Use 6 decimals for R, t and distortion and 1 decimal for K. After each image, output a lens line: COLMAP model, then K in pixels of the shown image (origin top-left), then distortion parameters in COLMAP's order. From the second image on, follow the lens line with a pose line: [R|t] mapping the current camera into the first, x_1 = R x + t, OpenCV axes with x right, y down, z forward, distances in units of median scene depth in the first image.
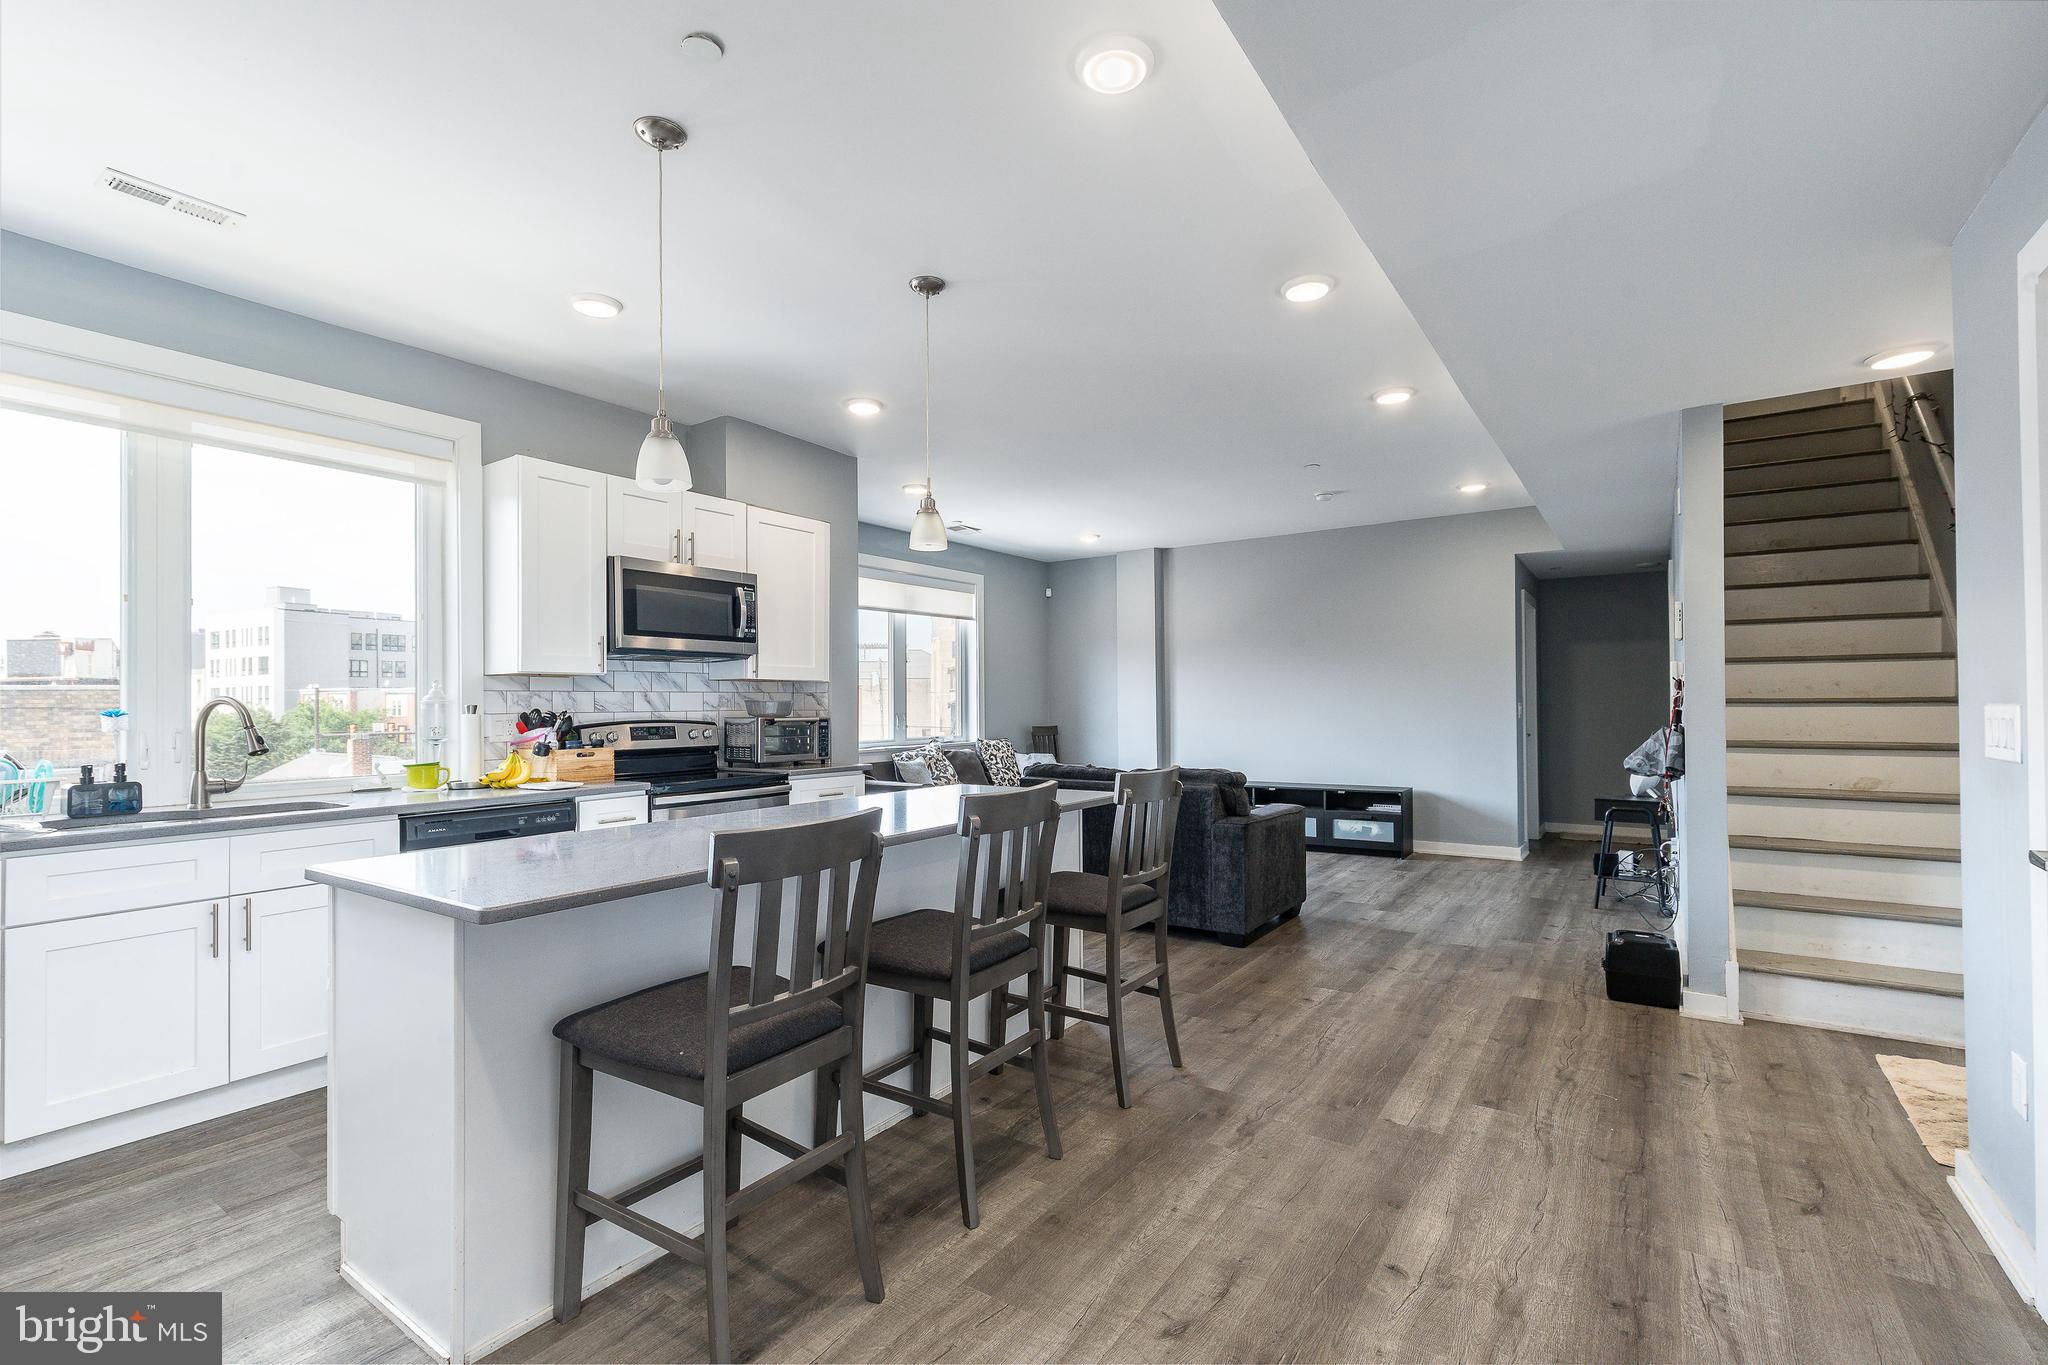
lens RADIAL K [[932.7, 0, 1024.0], [0, 932.7, 682.5], [0, 0, 1]] dist [-0.002658, -0.000077]
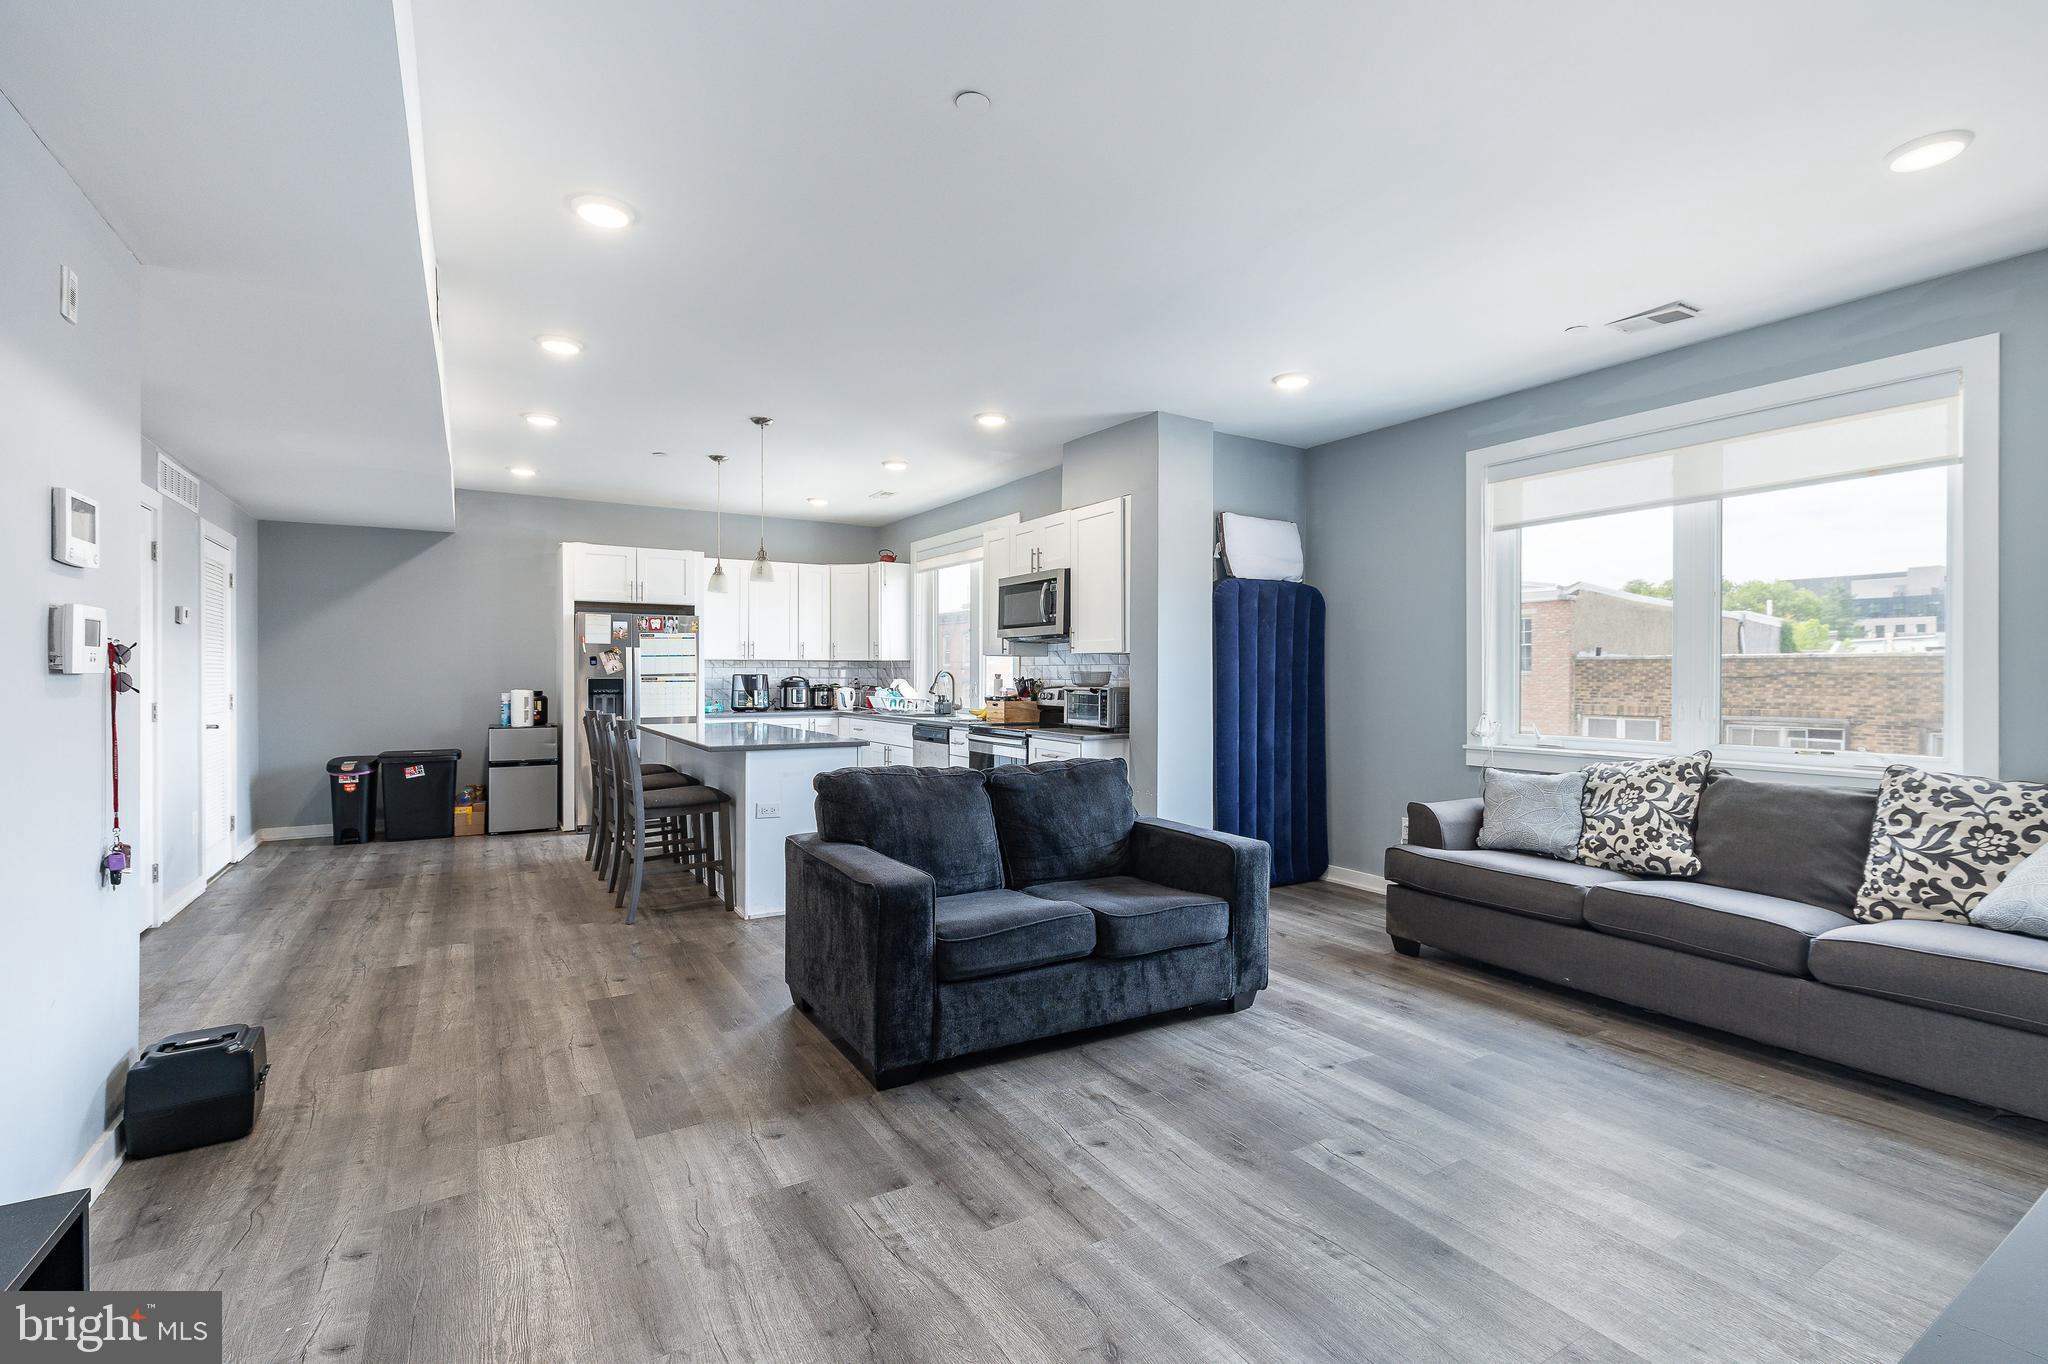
lens RADIAL K [[971.5, 0, 1087.6], [0, 971.5, 670.8], [0, 0, 1]] dist [-0.011995, -0.000339]
pose [[-0.398727, 0.004105, -0.917061, 1.219591], [0.021512, 0.999757, -0.004878, 0.035516], [0.916817, -0.021673, -0.398718, 2.183686]]
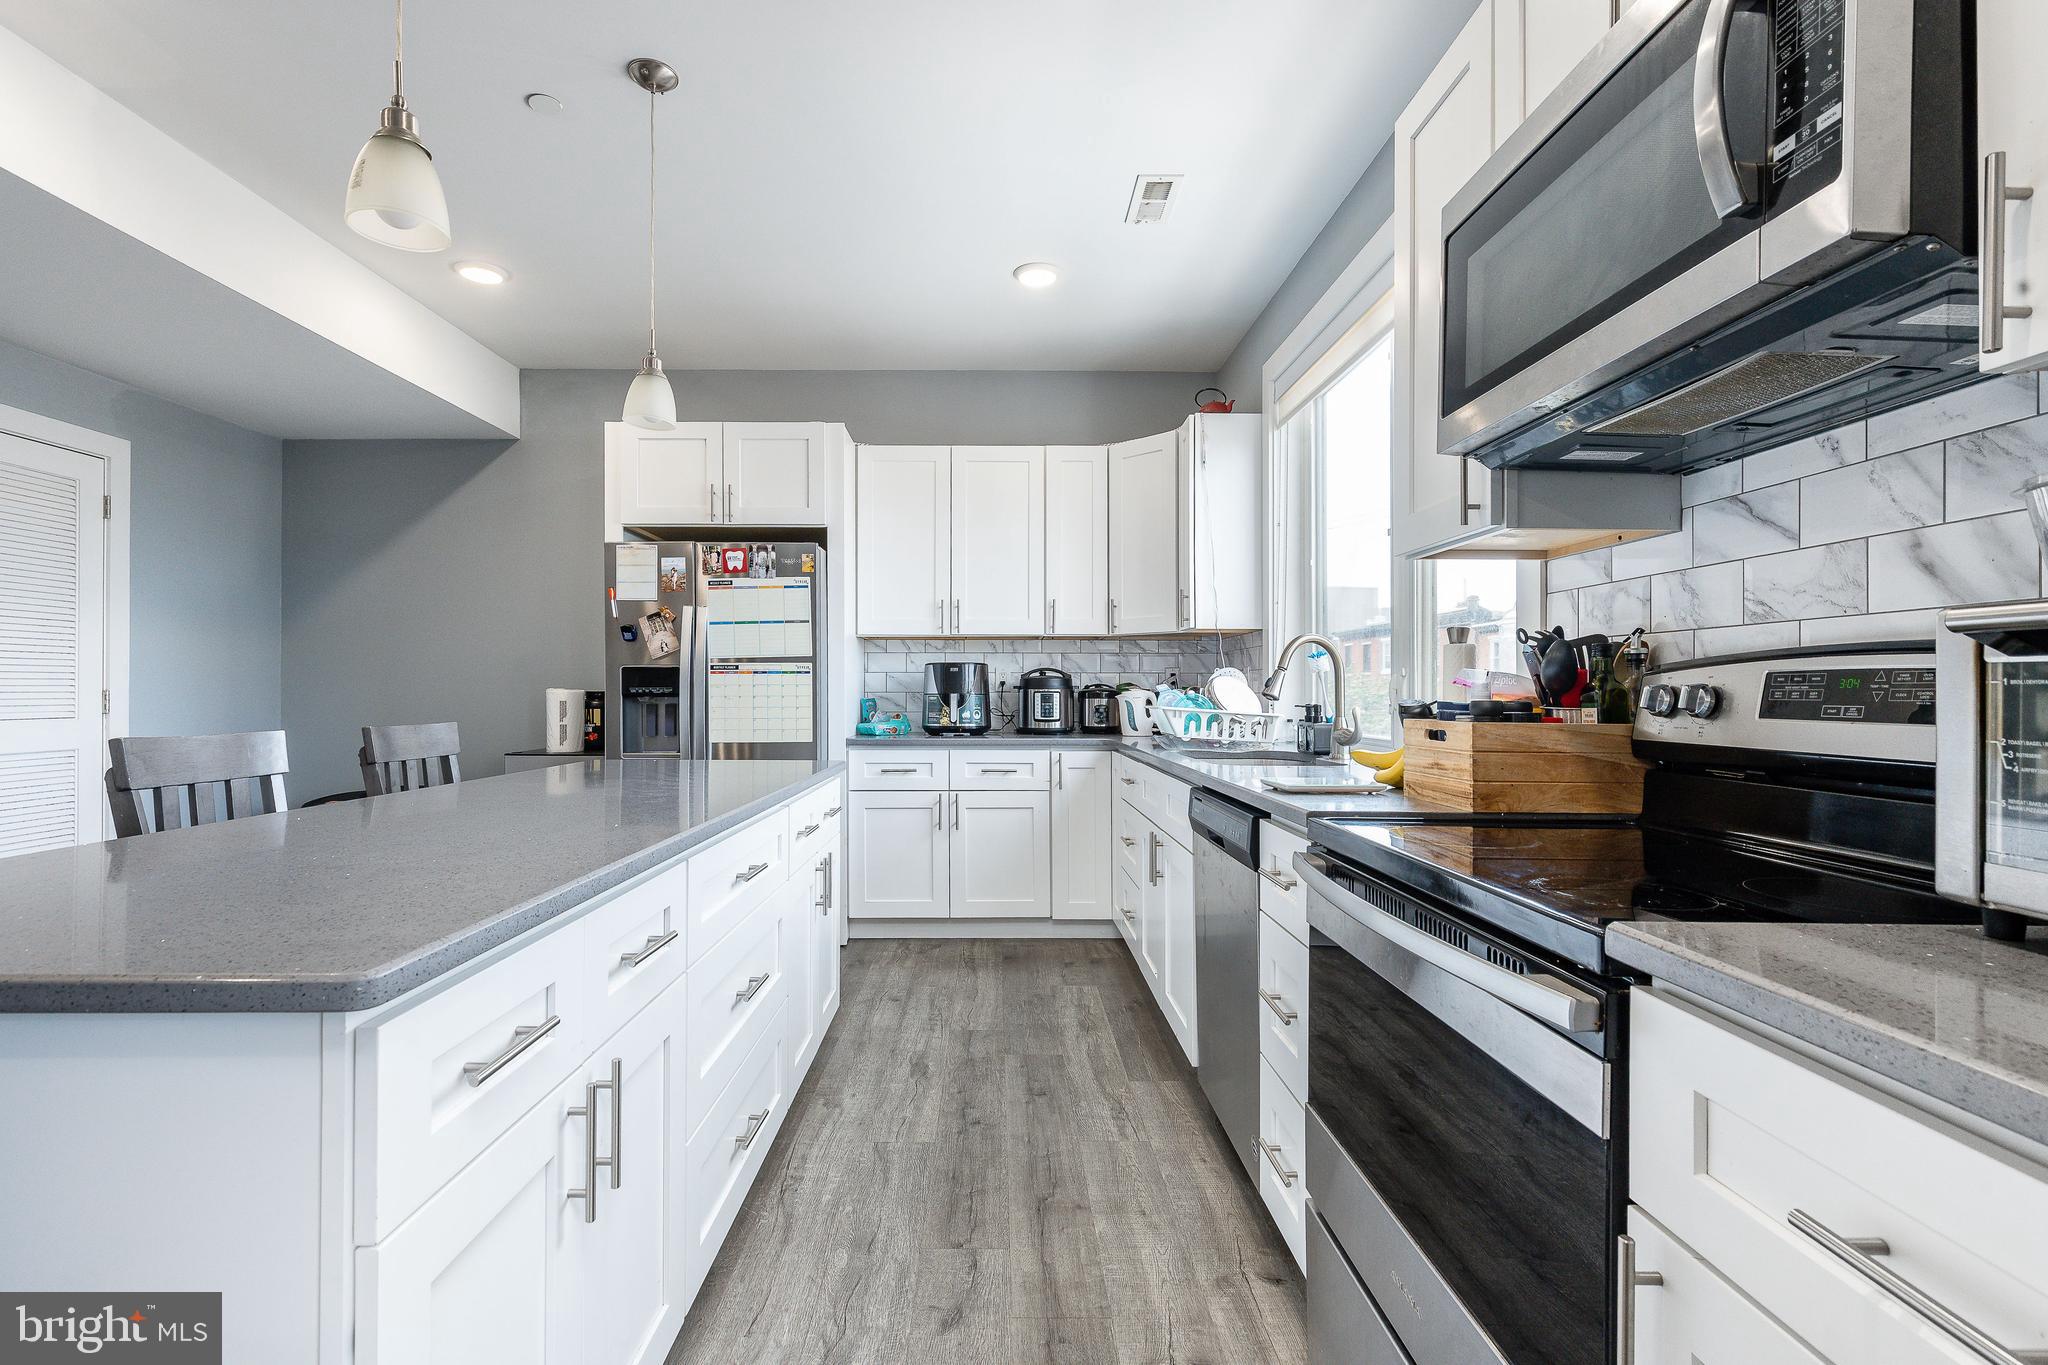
lens RADIAL K [[944.0, 0, 1024.0], [0, 944.0, 682.5], [0, 0, 1]] dist [-0.000314, -0.000133]
pose [[-0.831164, -0.001007, -0.556027, -0.099047], [0.016001, 0.999541, -0.025728, 0.073824], [0.555797, -0.030281, -0.830766, 1.494070]]
